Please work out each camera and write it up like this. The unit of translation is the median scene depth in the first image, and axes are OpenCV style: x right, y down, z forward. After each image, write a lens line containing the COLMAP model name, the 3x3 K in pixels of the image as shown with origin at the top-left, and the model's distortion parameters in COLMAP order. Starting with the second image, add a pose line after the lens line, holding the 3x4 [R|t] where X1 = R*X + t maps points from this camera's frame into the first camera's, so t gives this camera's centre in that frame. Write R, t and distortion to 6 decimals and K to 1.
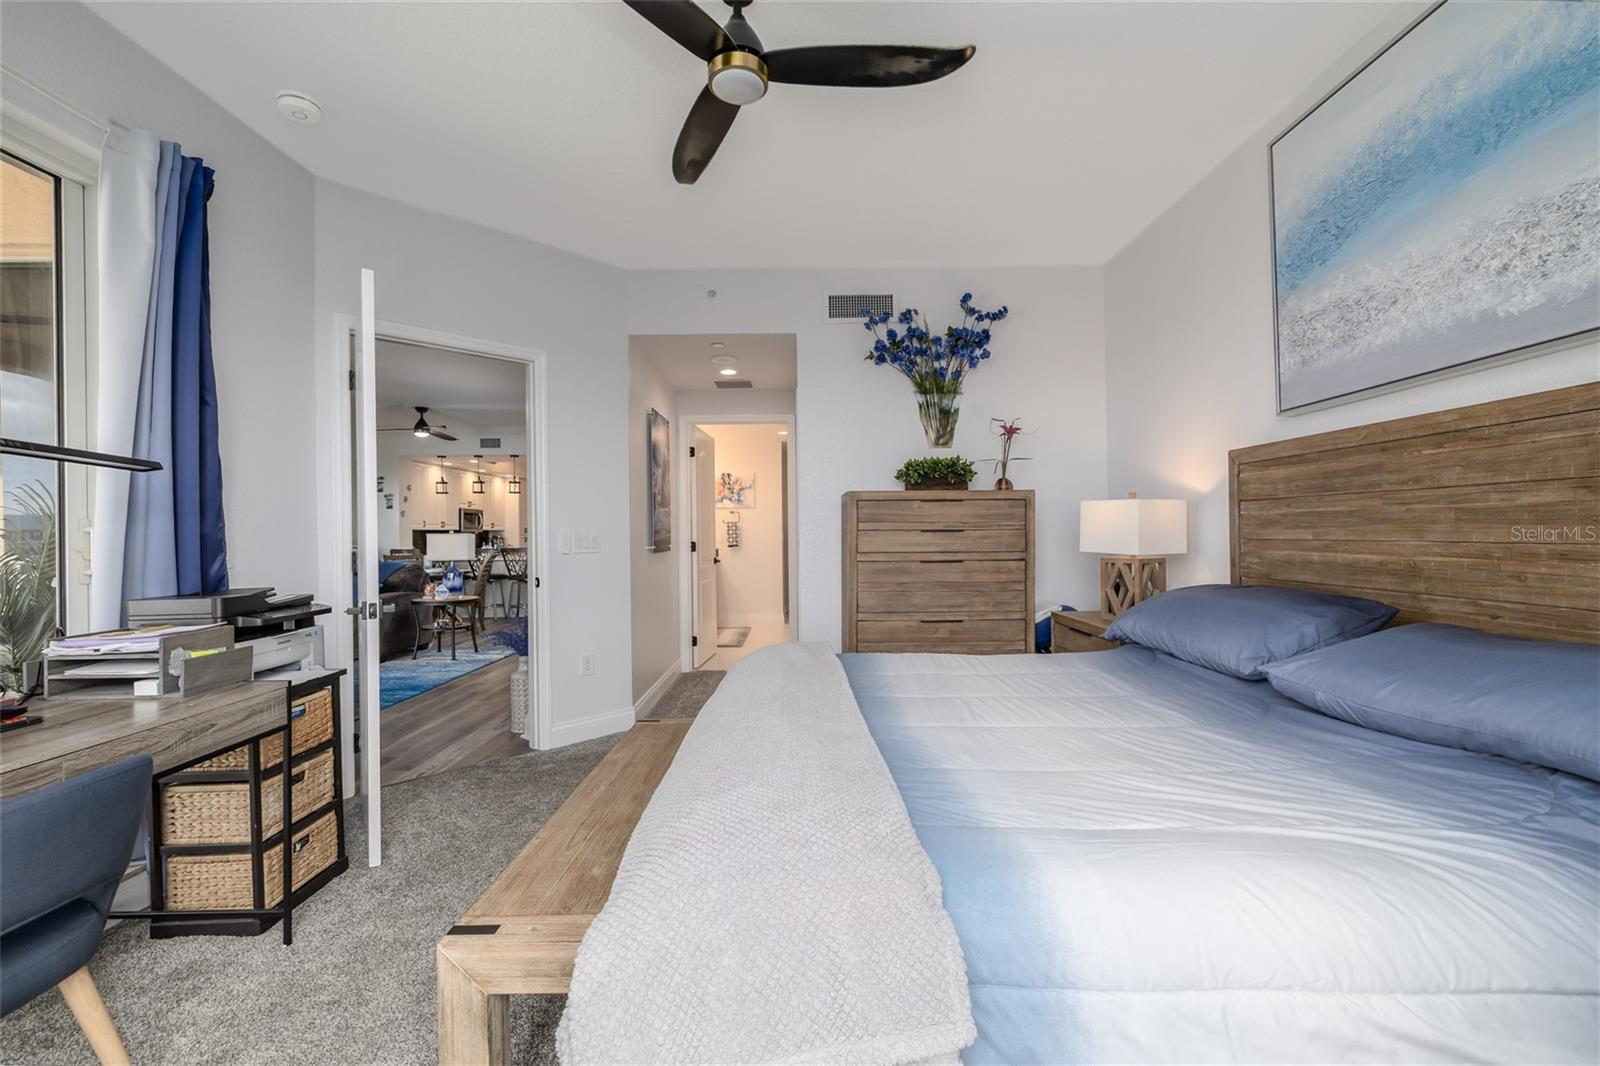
lens RADIAL K [[673.2, 0, 797.0], [0, 673.2, 535.1], [0, 0, 1]] dist [-0.000404, -0.000404]
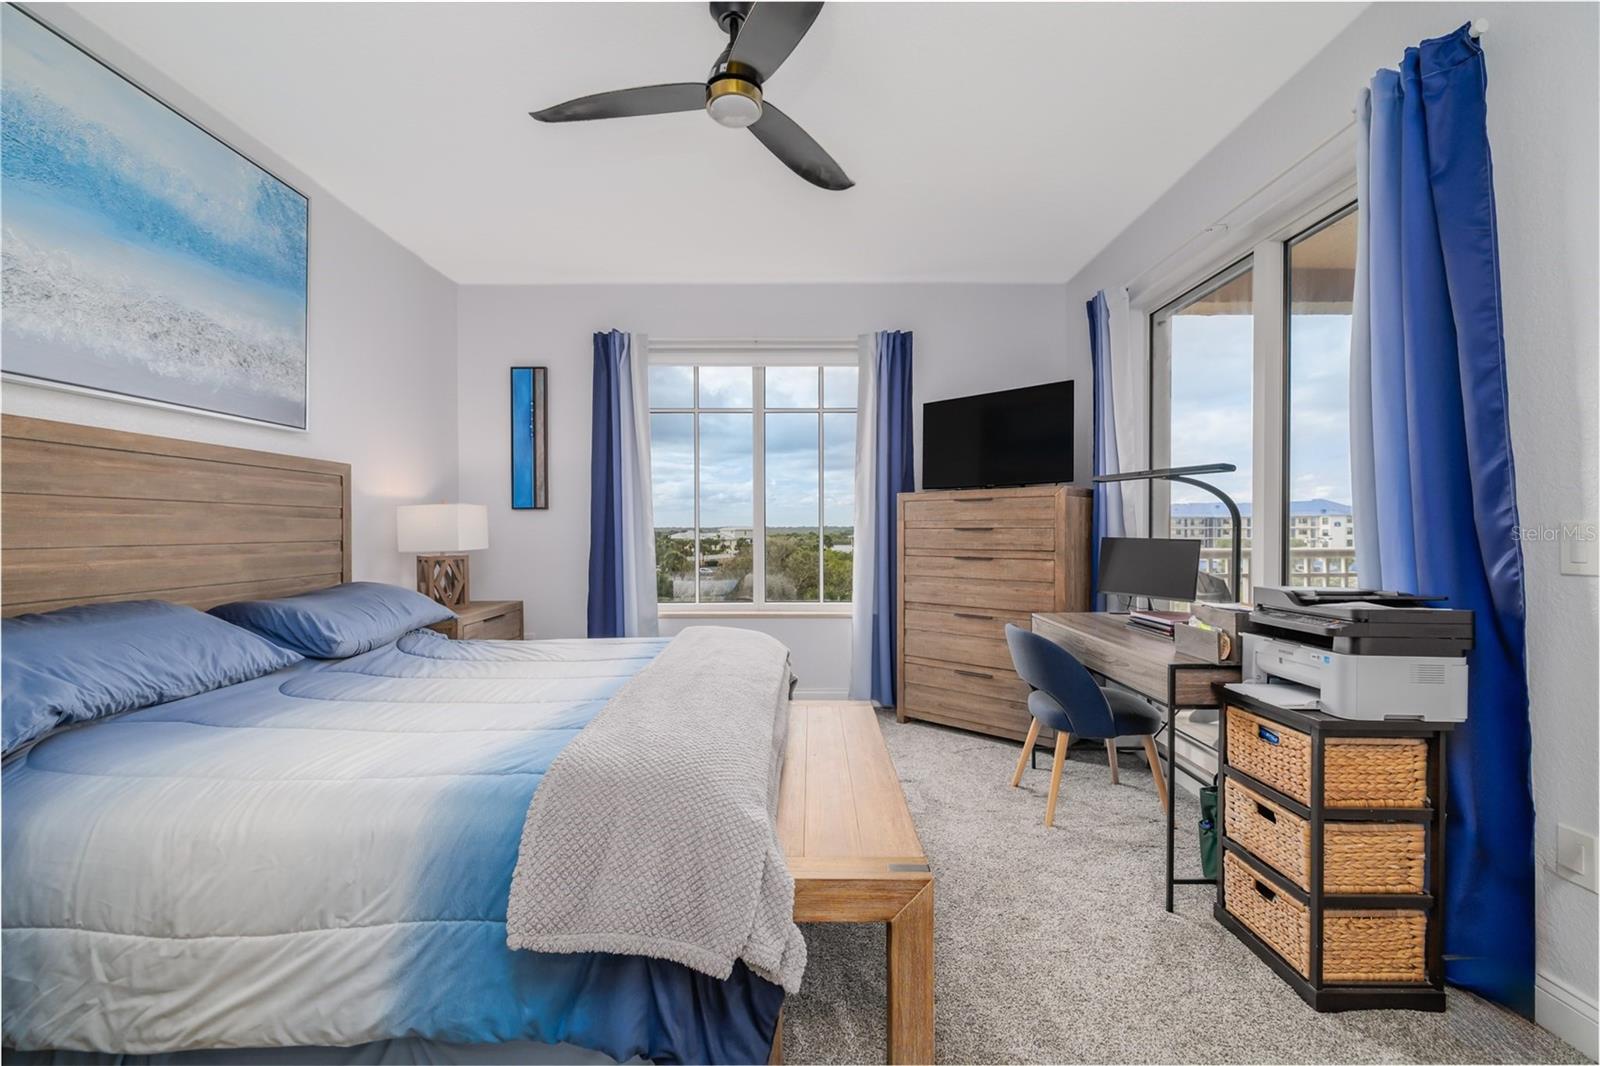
lens RADIAL K [[673.2, 0, 802.7], [0, 673.2, 530.8], [0, 0, 1]] dist [-0.000404, -0.000404]
pose [[-0.999874, 0.014301, 0.006866, -0.202790], [0.014318, 0.999895, 0.002396, -0.002706], [-0.006831, 0.002494, -0.999974, 2.191600]]
